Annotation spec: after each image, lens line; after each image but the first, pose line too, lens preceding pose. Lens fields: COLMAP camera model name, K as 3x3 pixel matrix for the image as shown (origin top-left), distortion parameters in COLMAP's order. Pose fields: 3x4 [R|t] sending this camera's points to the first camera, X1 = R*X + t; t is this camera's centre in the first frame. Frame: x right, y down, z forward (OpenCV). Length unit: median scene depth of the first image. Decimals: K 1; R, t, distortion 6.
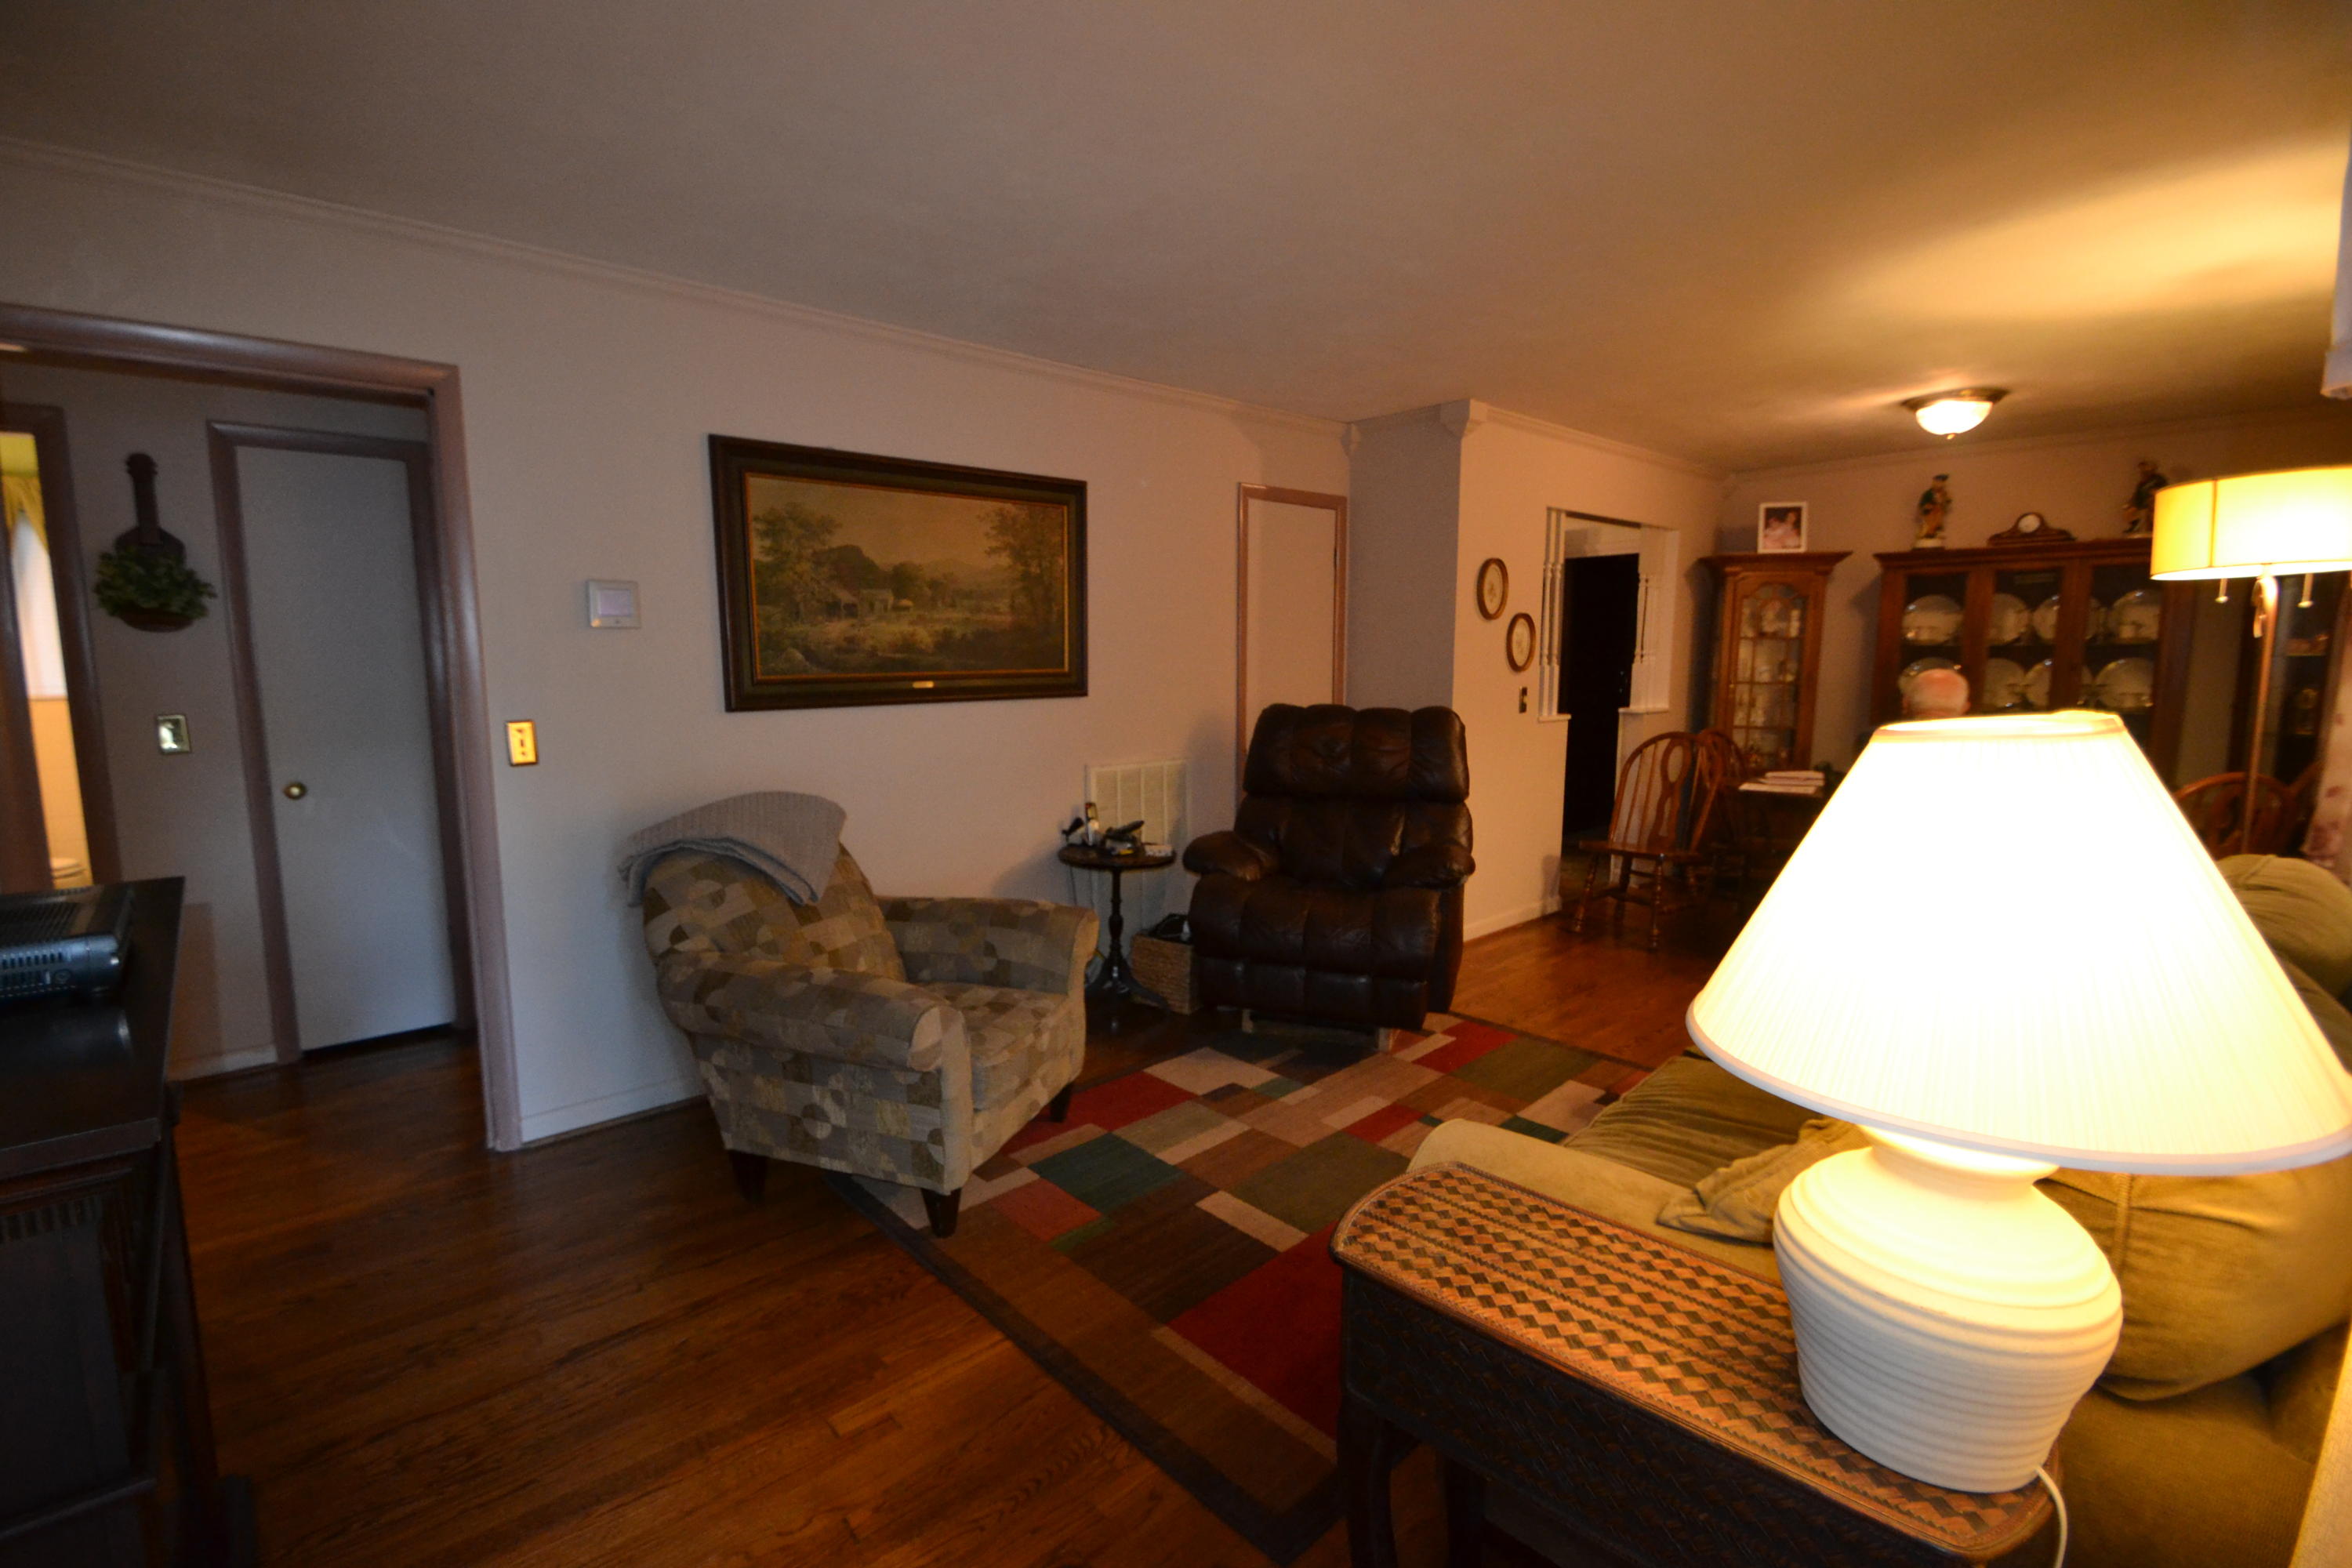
lens RADIAL K [[1047.6, 0, 1152.9], [0, 1047.6, 776.6], [0, 0, 1]] dist [0.014164, -0.013931]
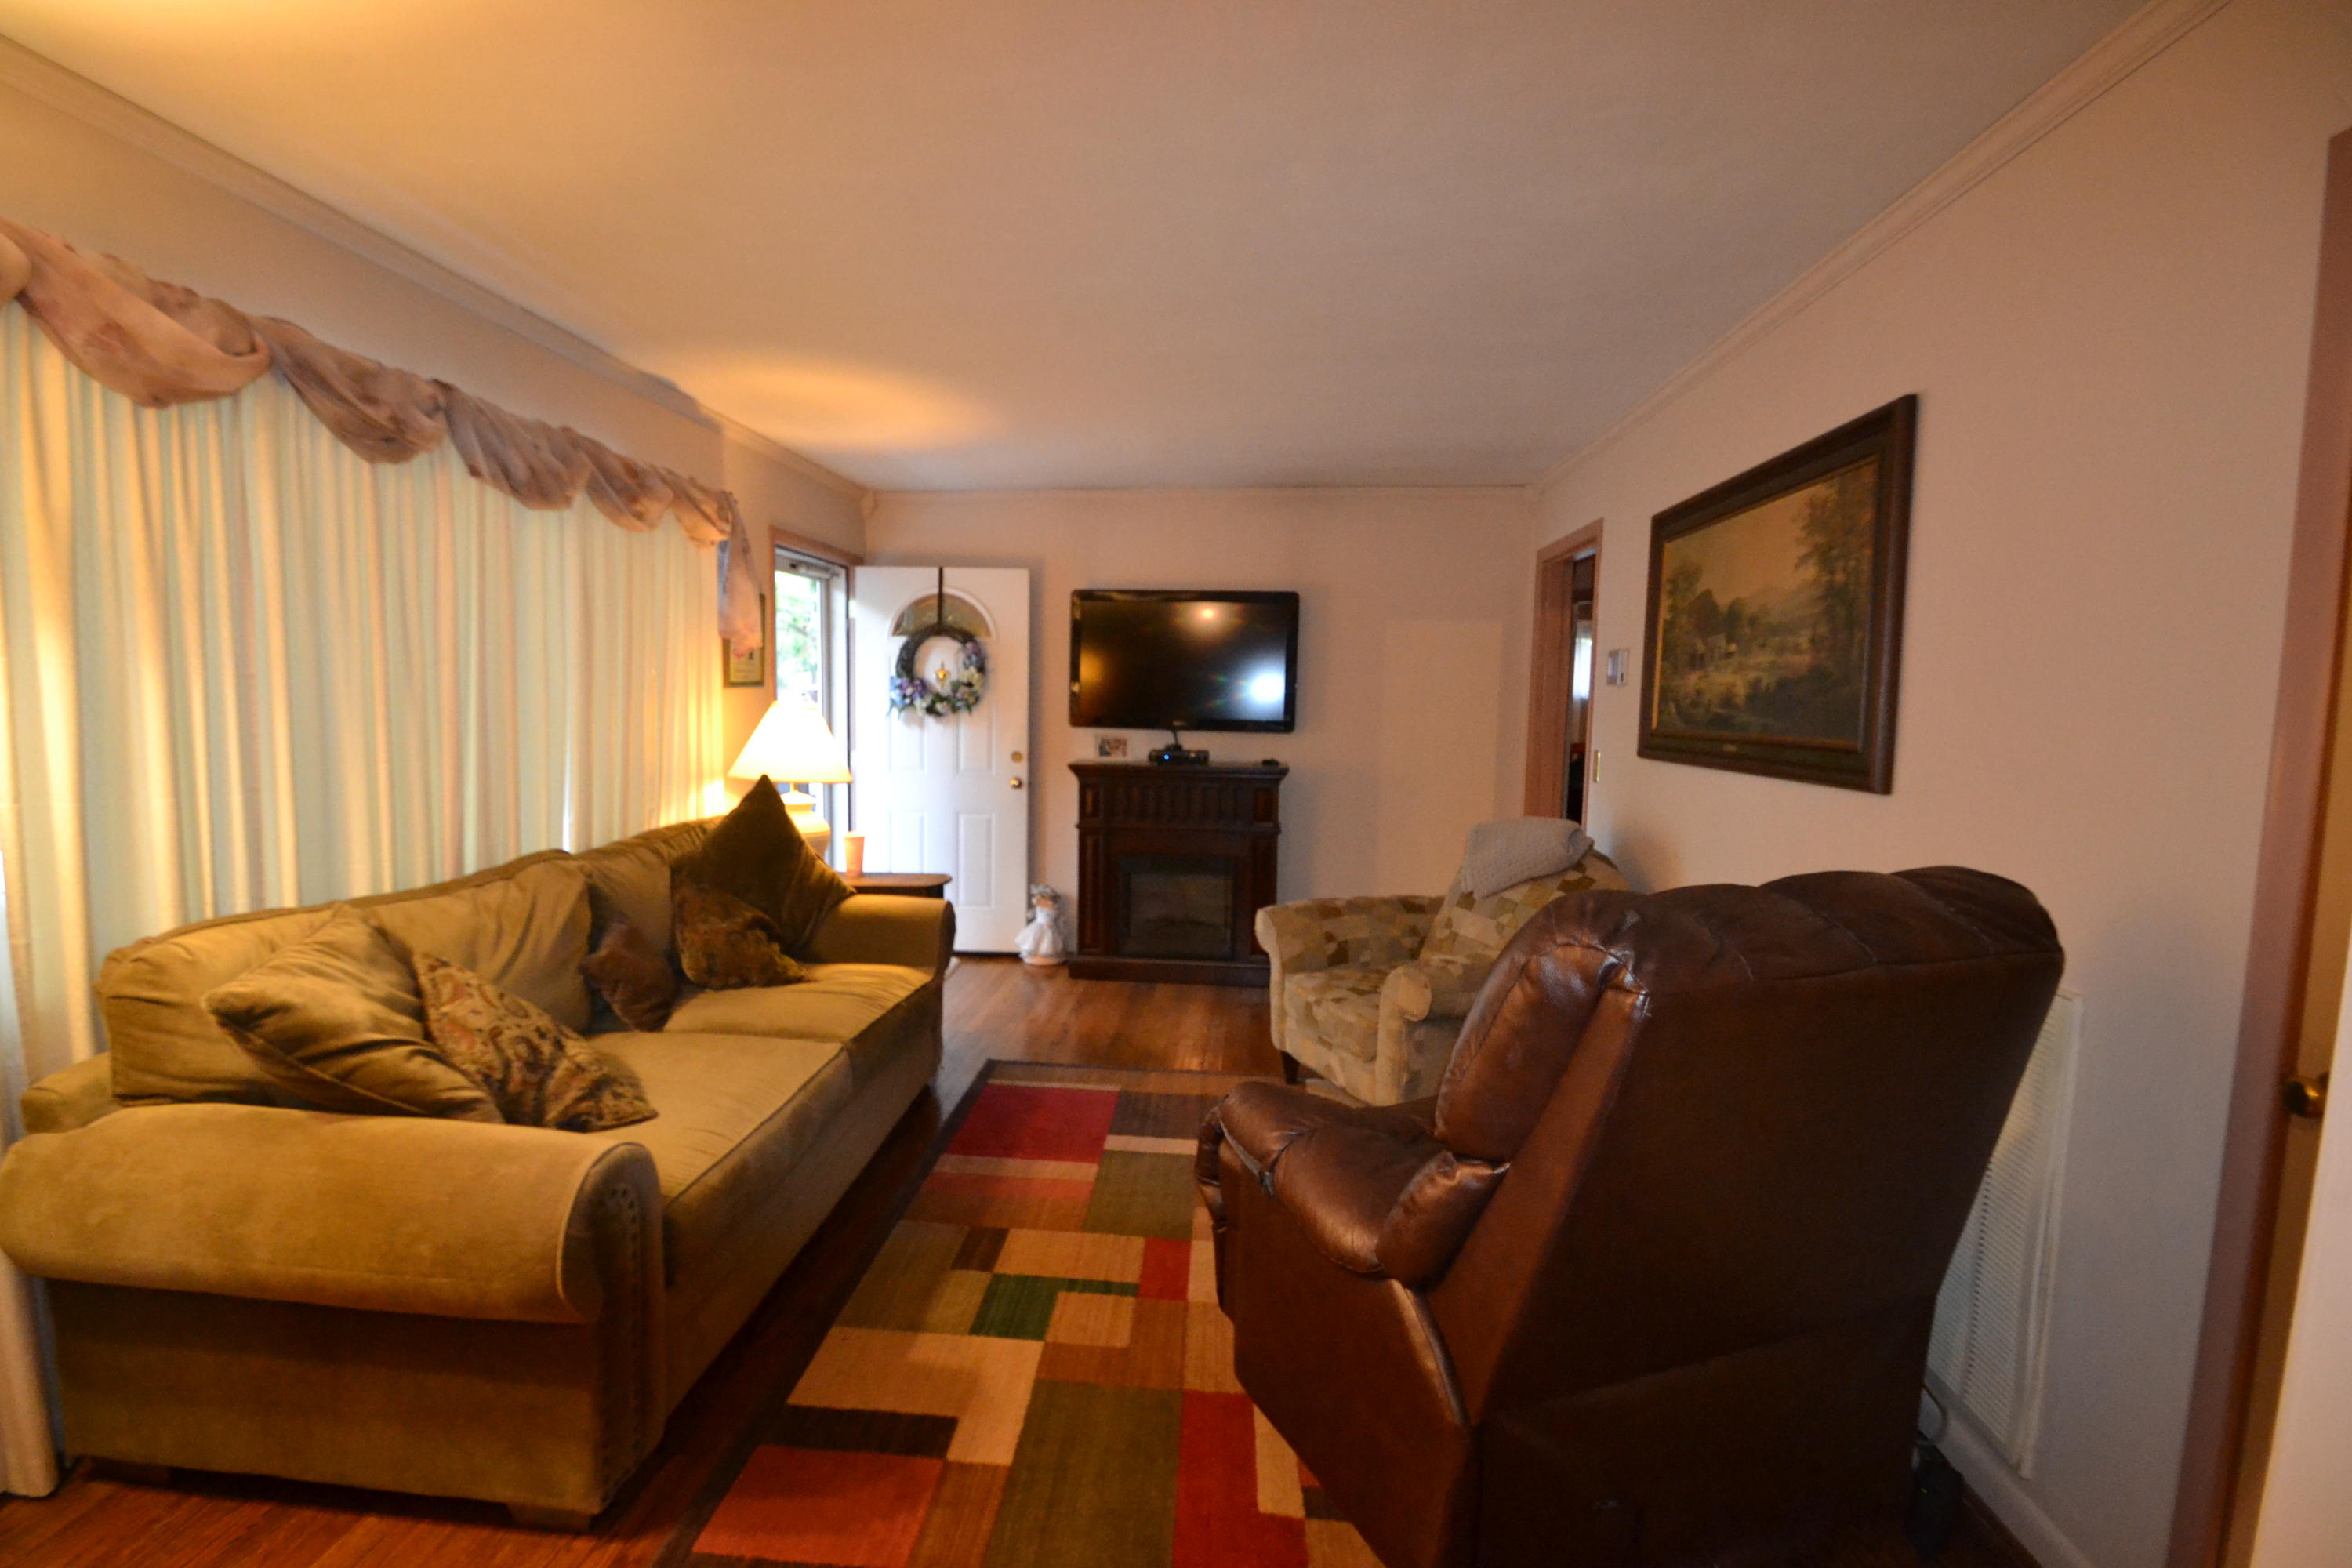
lens RADIAL K [[1047.6, 0, 1141.9], [0, 1047.6, 790.0], [0, 0, 1]] dist [0.014164, -0.013931]
pose [[-0.743275, 0.048138, -0.667252, 0.665369], [-0.100211, 0.978143, 0.182195, -0.160307], [0.661438, 0.202287, -0.722205, 1.311609]]
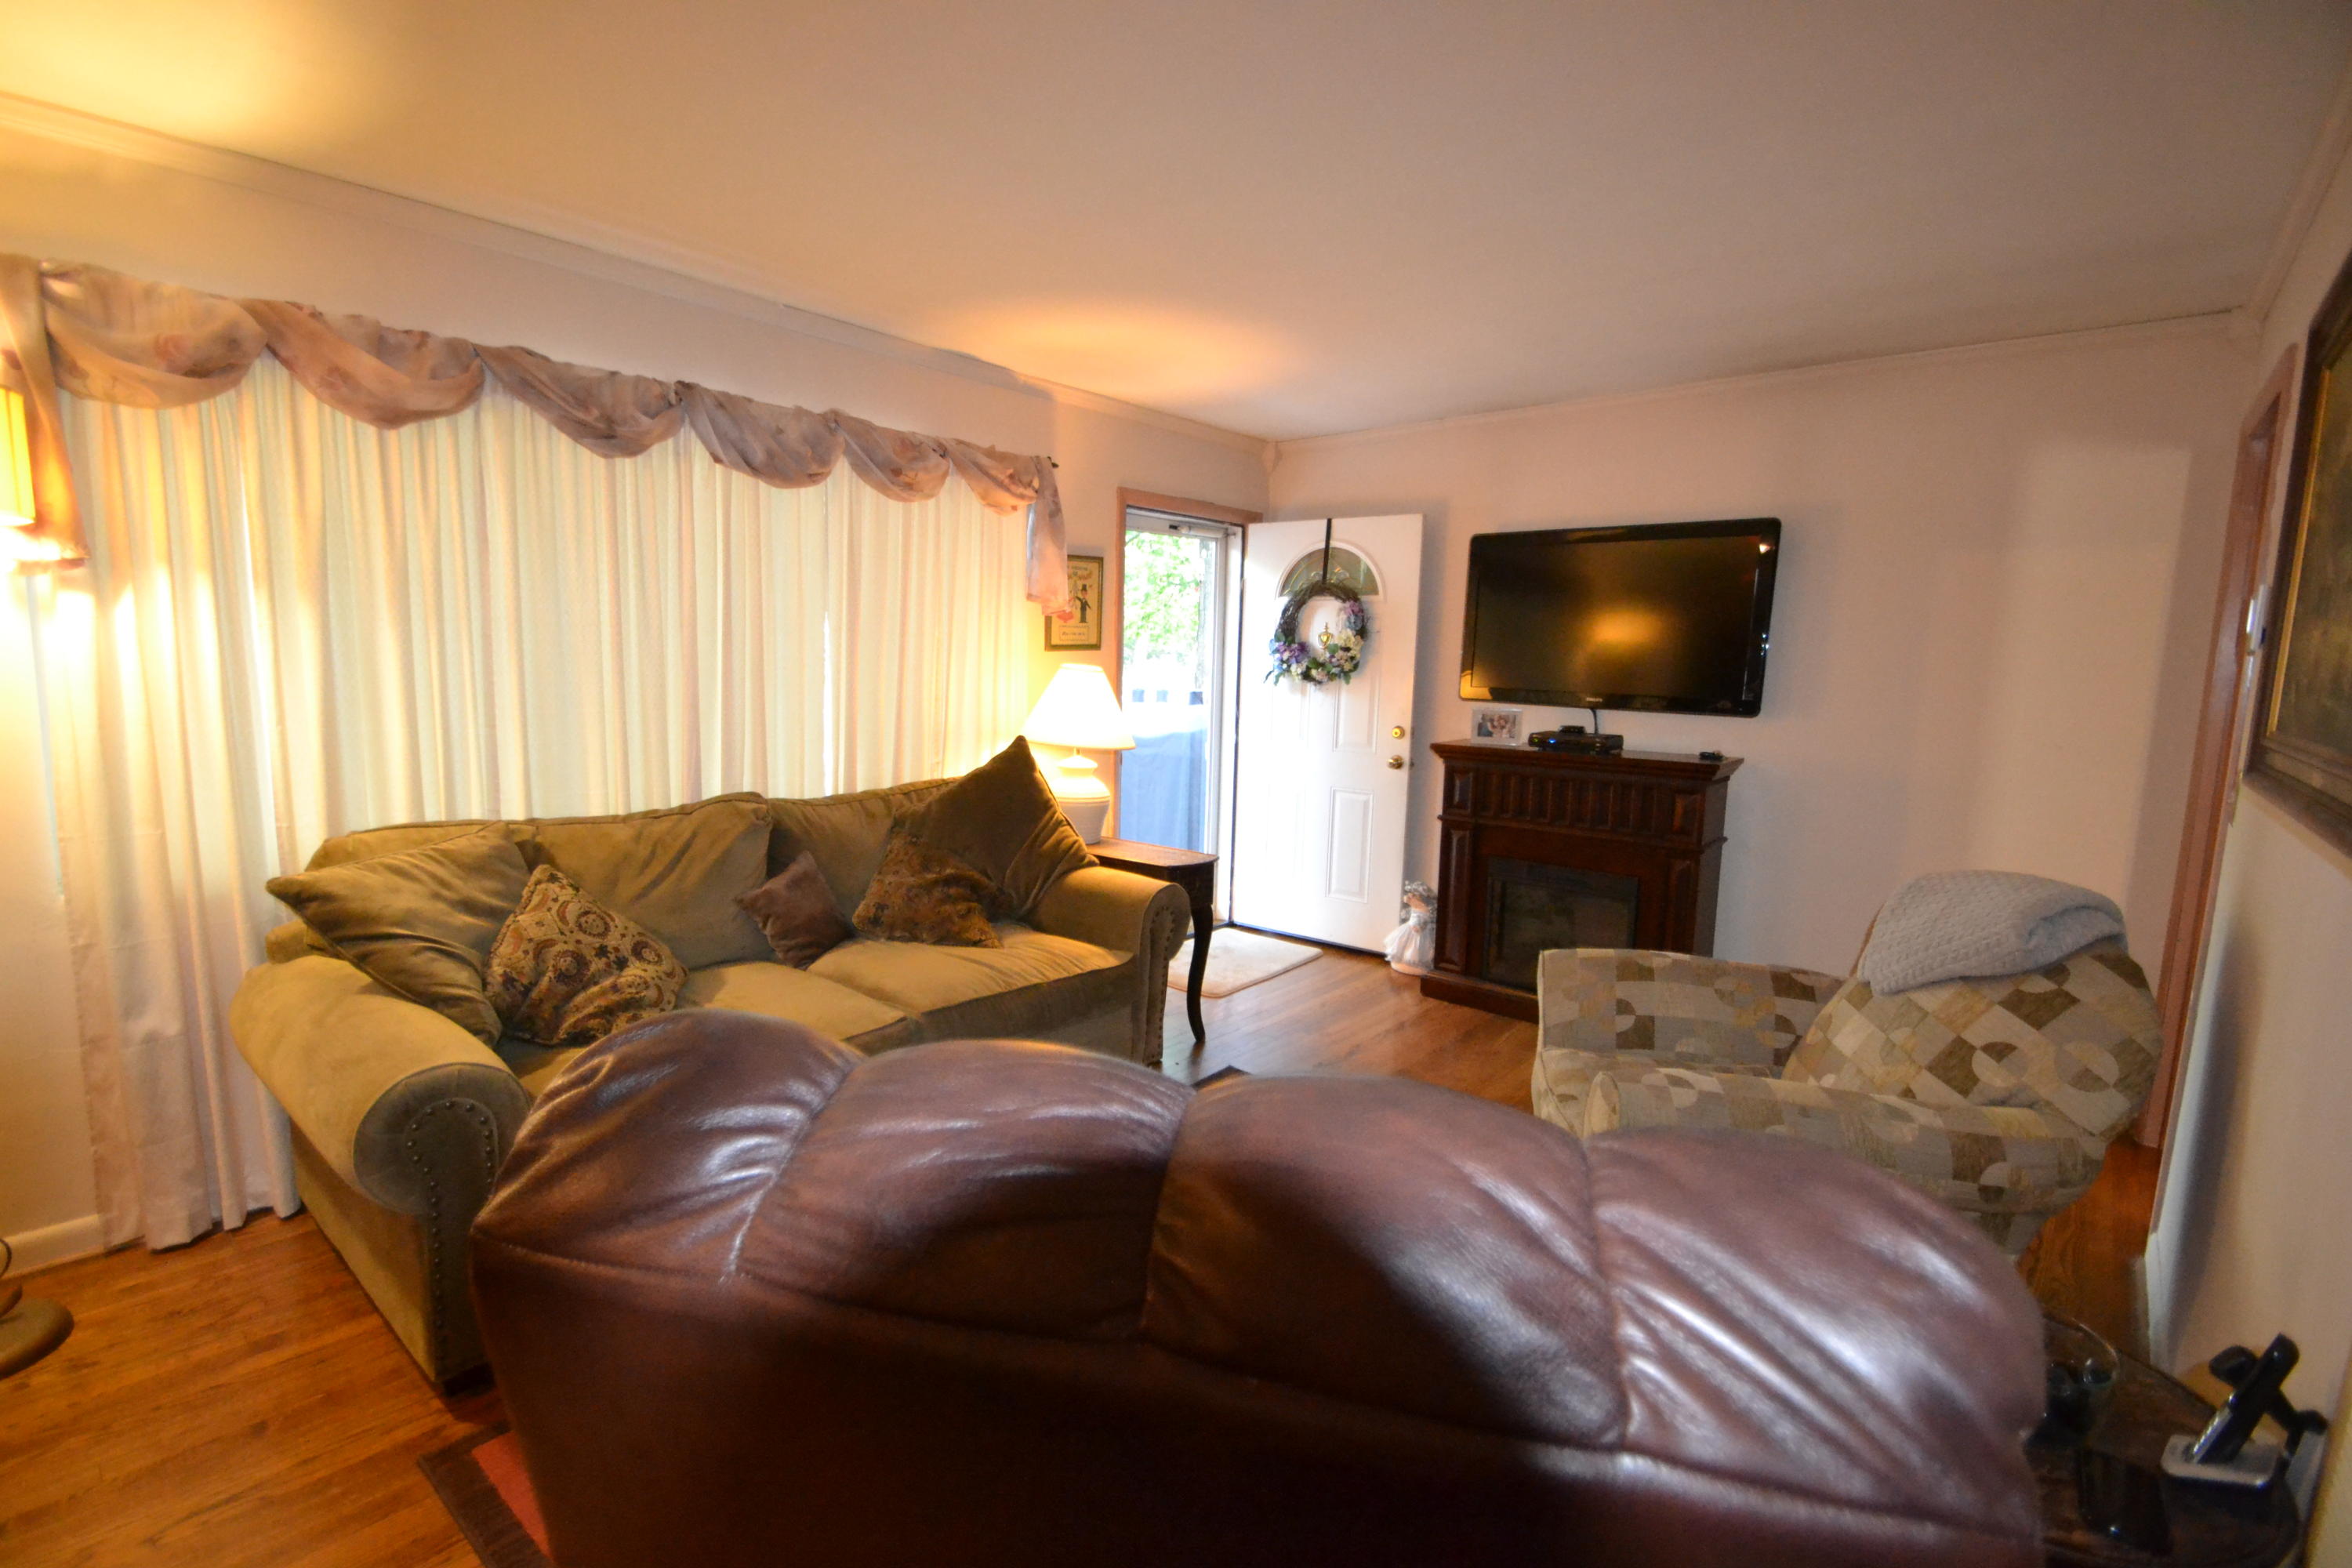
lens RADIAL K [[1047.6, 0, 1138.7], [0, 1047.6, 790.7], [0, 0, 1]] dist [0.014164, -0.013931]
pose [[-0.993617, -0.008202, -0.112505, 0.257698], [-0.036973, 0.965940, 0.256111, -0.168028], [0.106572, 0.258636, -0.960078, 1.342001]]
